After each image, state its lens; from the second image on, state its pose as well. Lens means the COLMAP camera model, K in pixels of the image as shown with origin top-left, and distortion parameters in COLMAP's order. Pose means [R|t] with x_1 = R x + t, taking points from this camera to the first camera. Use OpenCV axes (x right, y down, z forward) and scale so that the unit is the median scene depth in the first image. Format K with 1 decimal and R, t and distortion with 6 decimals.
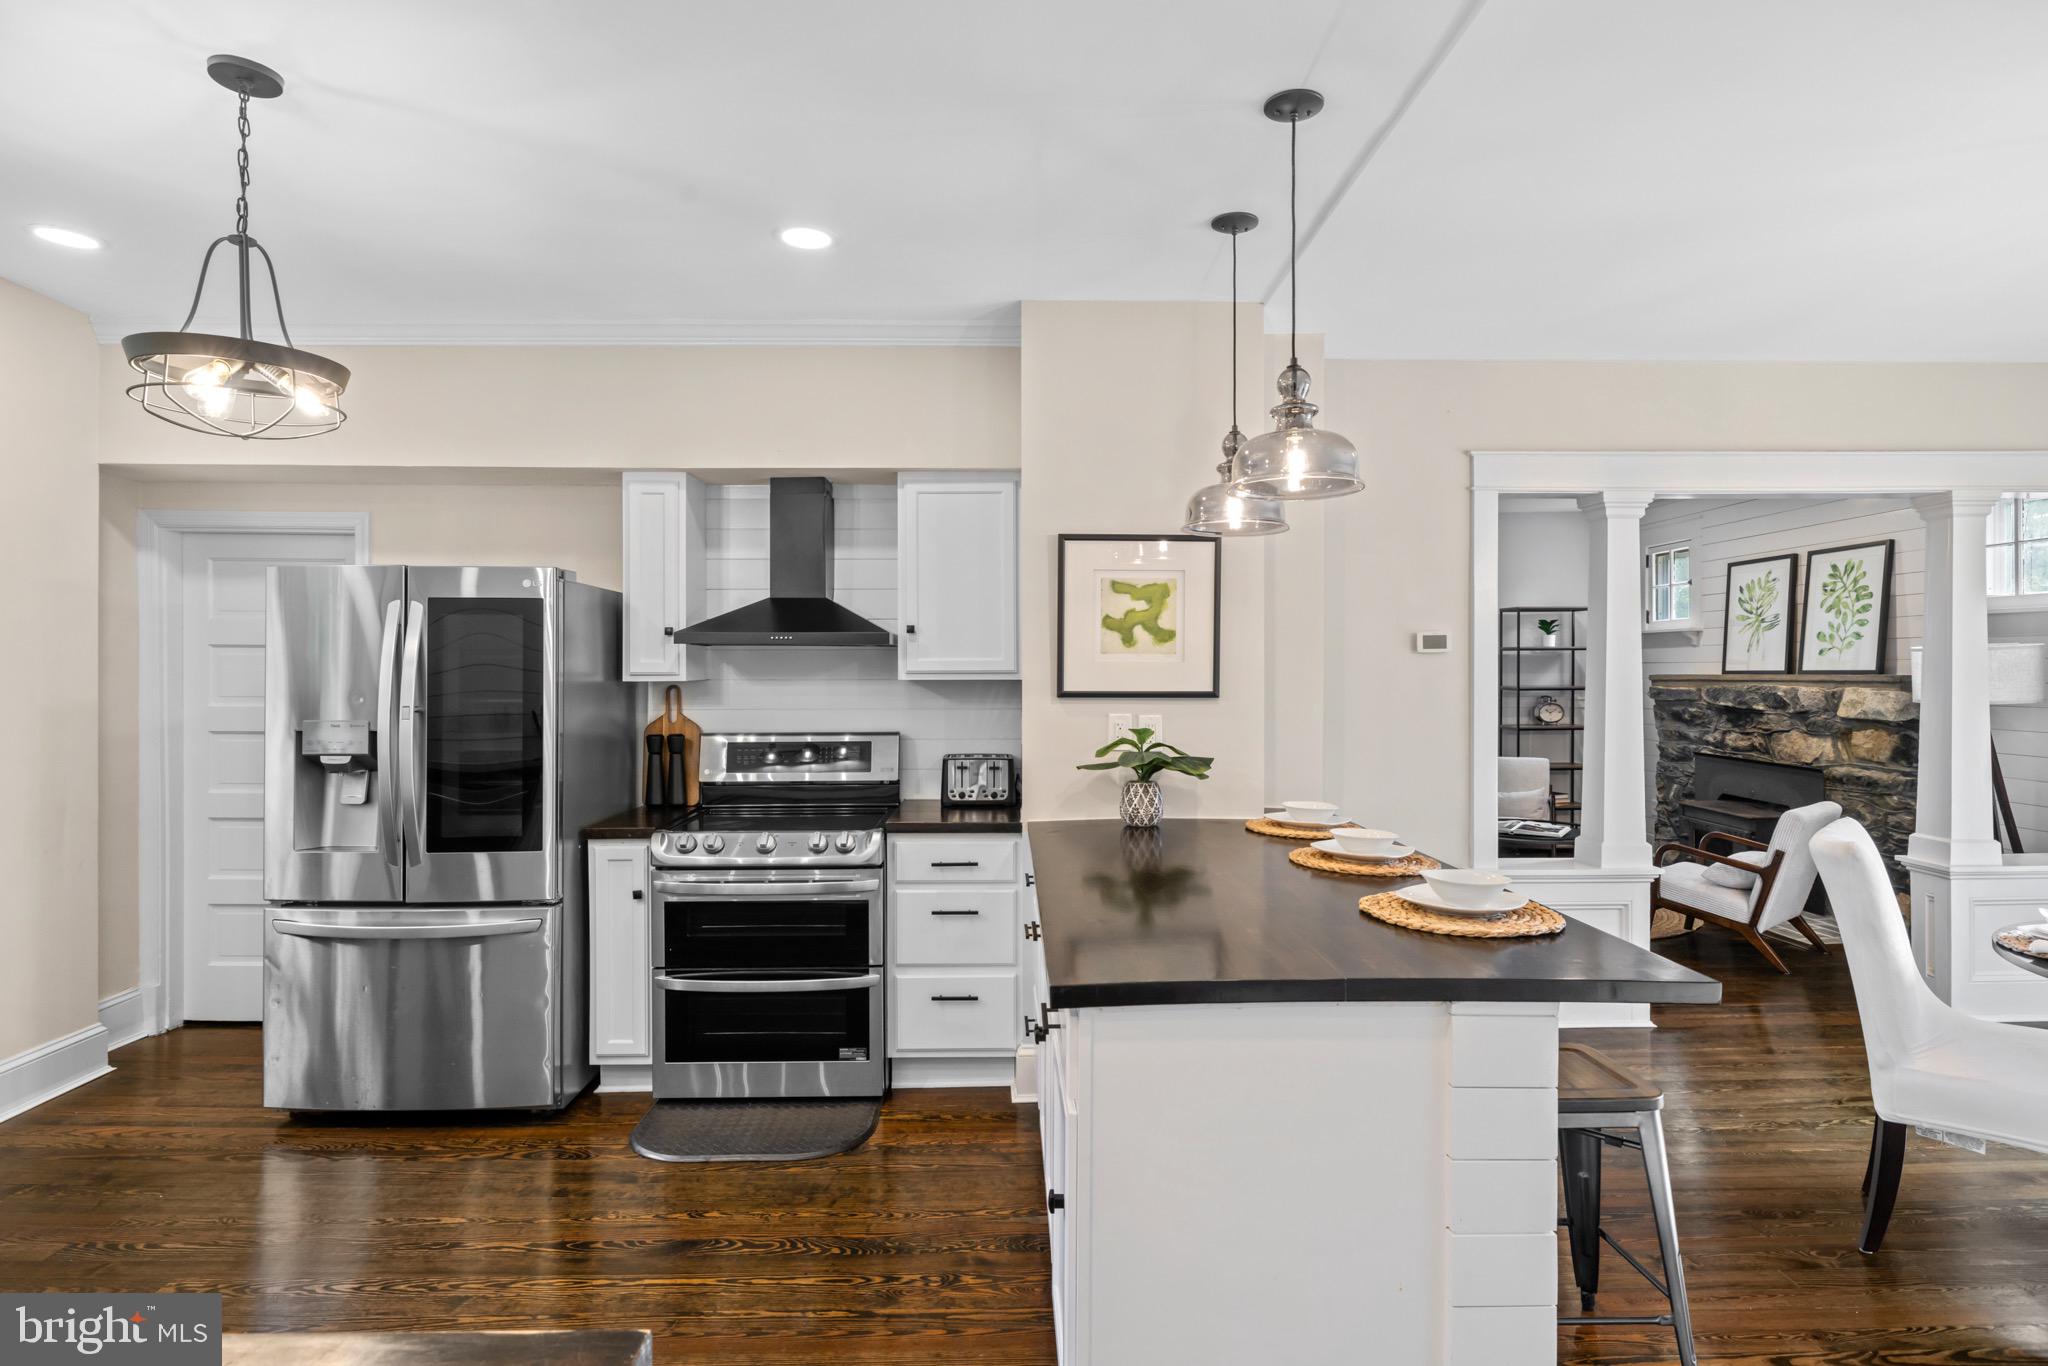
lens RADIAL K [[1098.8, 0, 1024.9], [0, 1098.8, 677.8], [0, 0, 1]] dist [-0.002423, -0.000474]
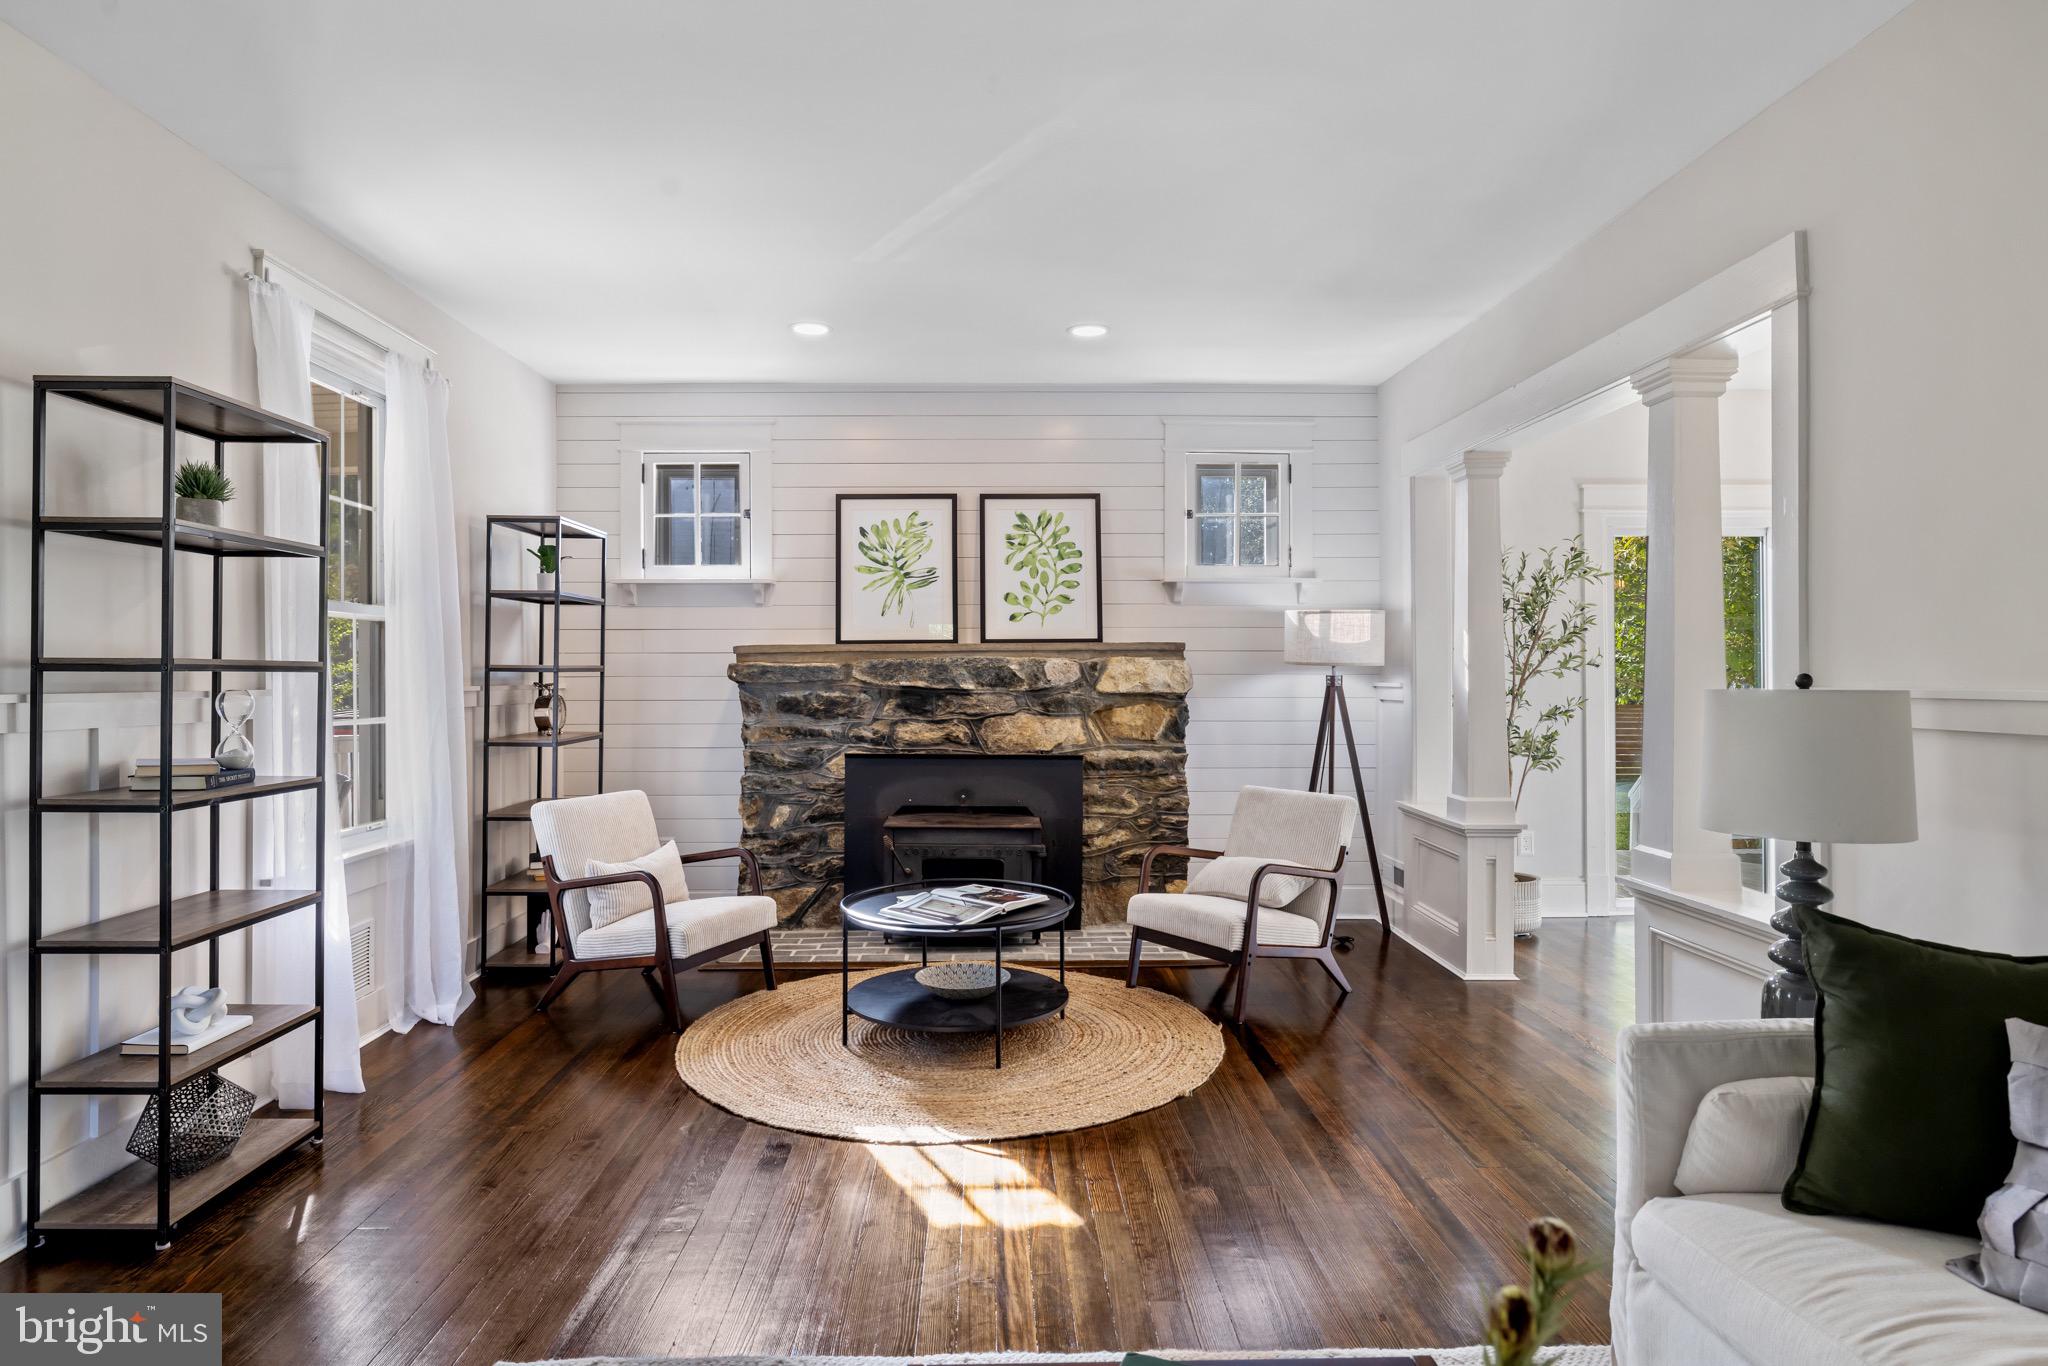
lens RADIAL K [[1150.6, 0, 1017.5], [0, 1150.6, 671.5], [0, 0, 1]] dist [-0.002345, -0.001363]
pose [[0.000124, -0.000053, 1.000000, -0.145089], [0.009912, 0.999951, 0.000052, 0.017608], [-0.999951, 0.009912, 0.000125, 0.991898]]
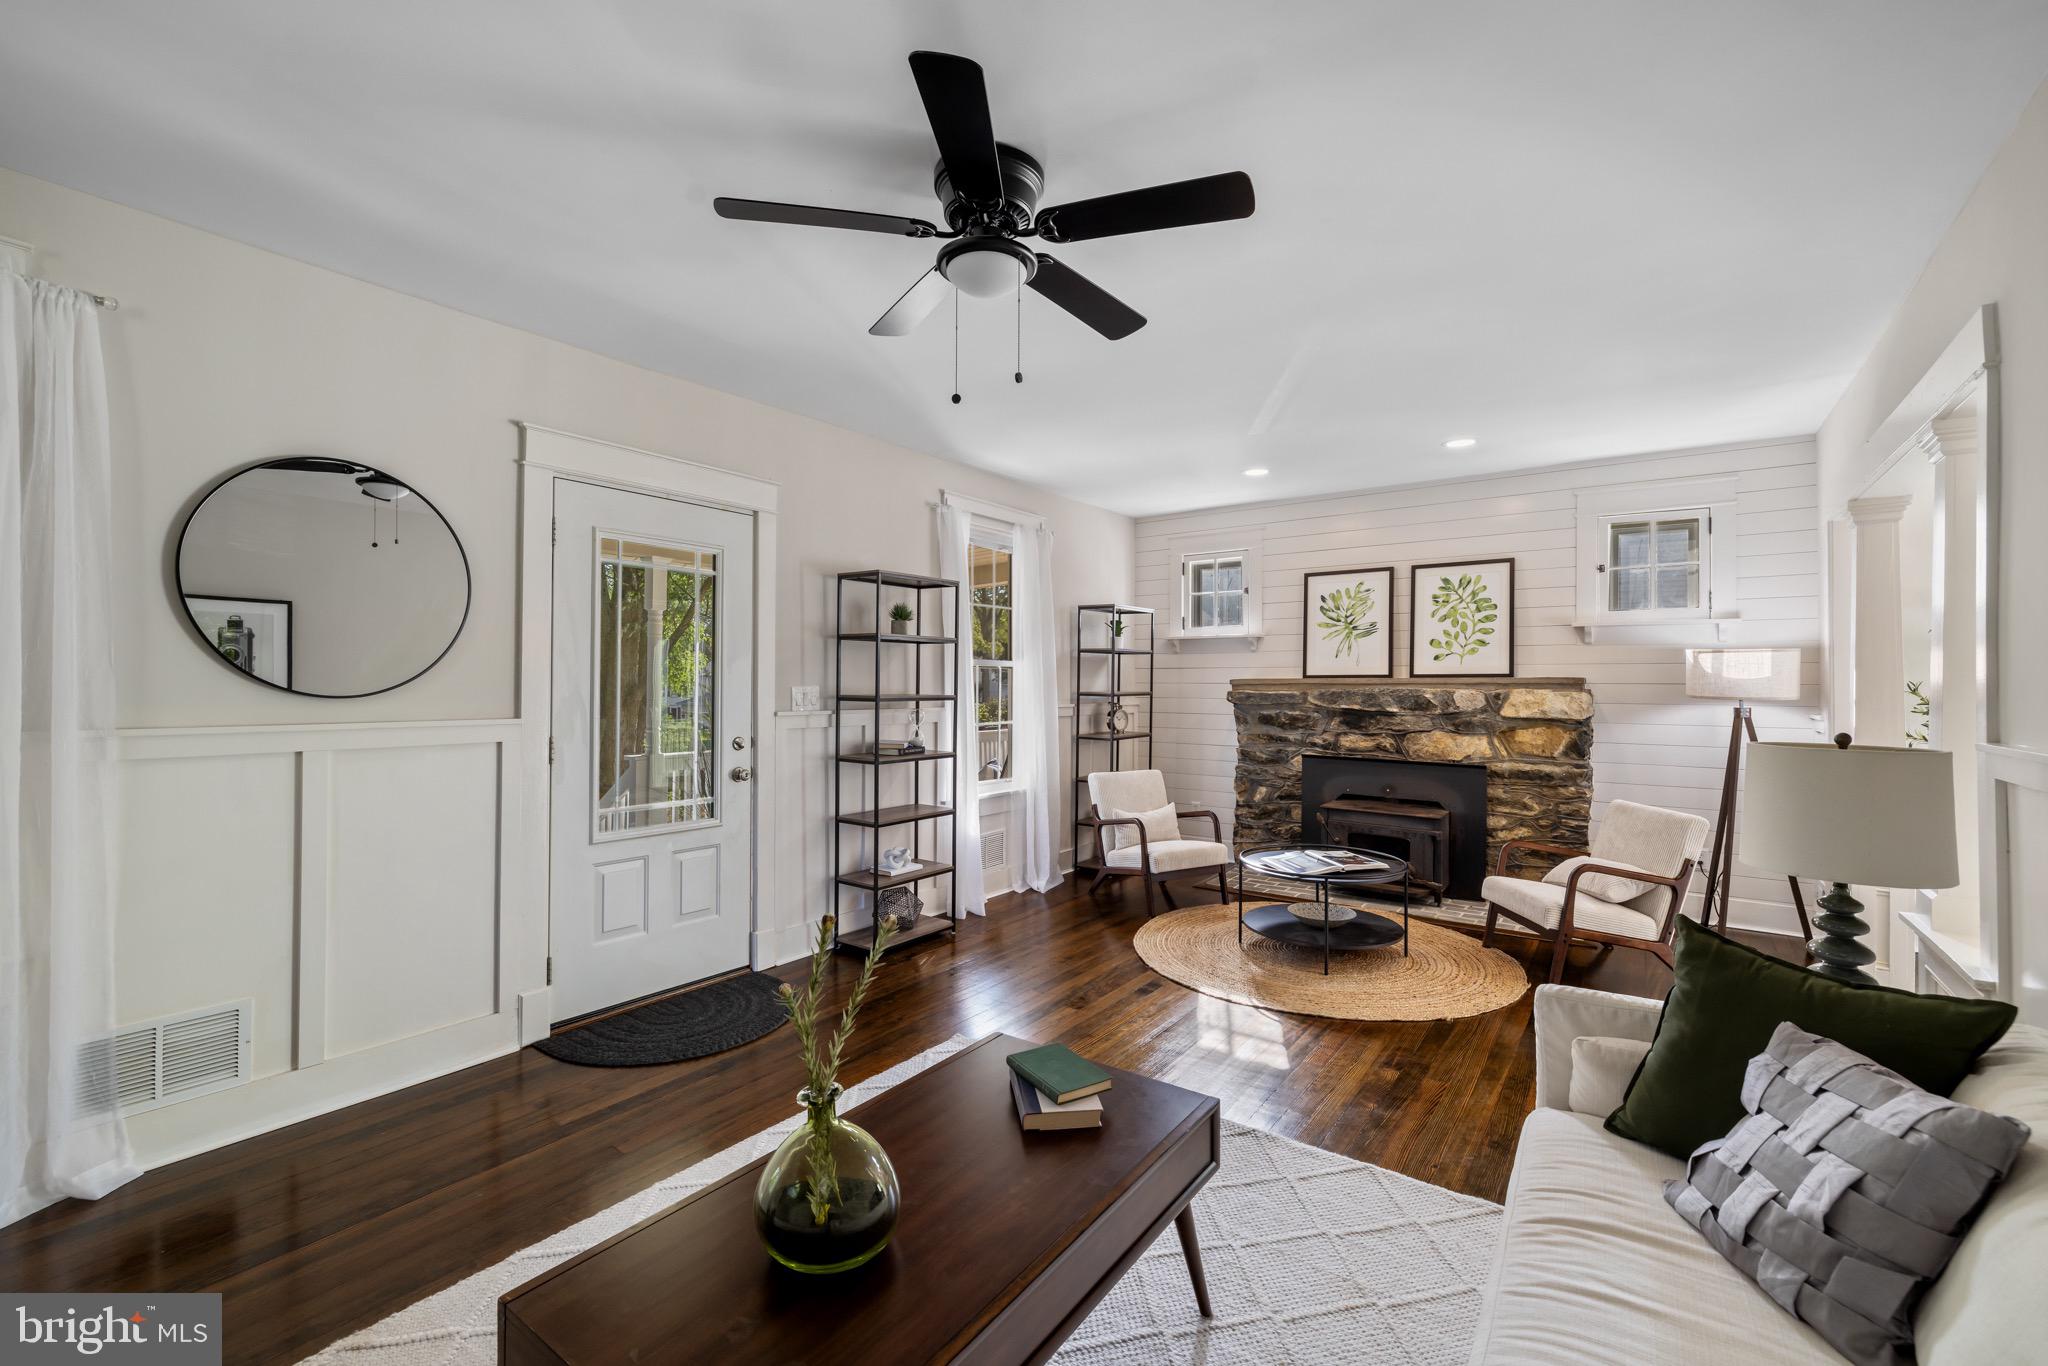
lens RADIAL K [[868.0, 0, 1029.9], [0, 868.0, 678.7], [0, 0, 1]] dist [-0.003302, 0.000833]
pose [[0.605050, 0.004505, 0.796175, -0.206957], [0.003109, 0.999963, -0.008020, 0.003357], [-0.796181, 0.007328, 0.605014, 0.795929]]
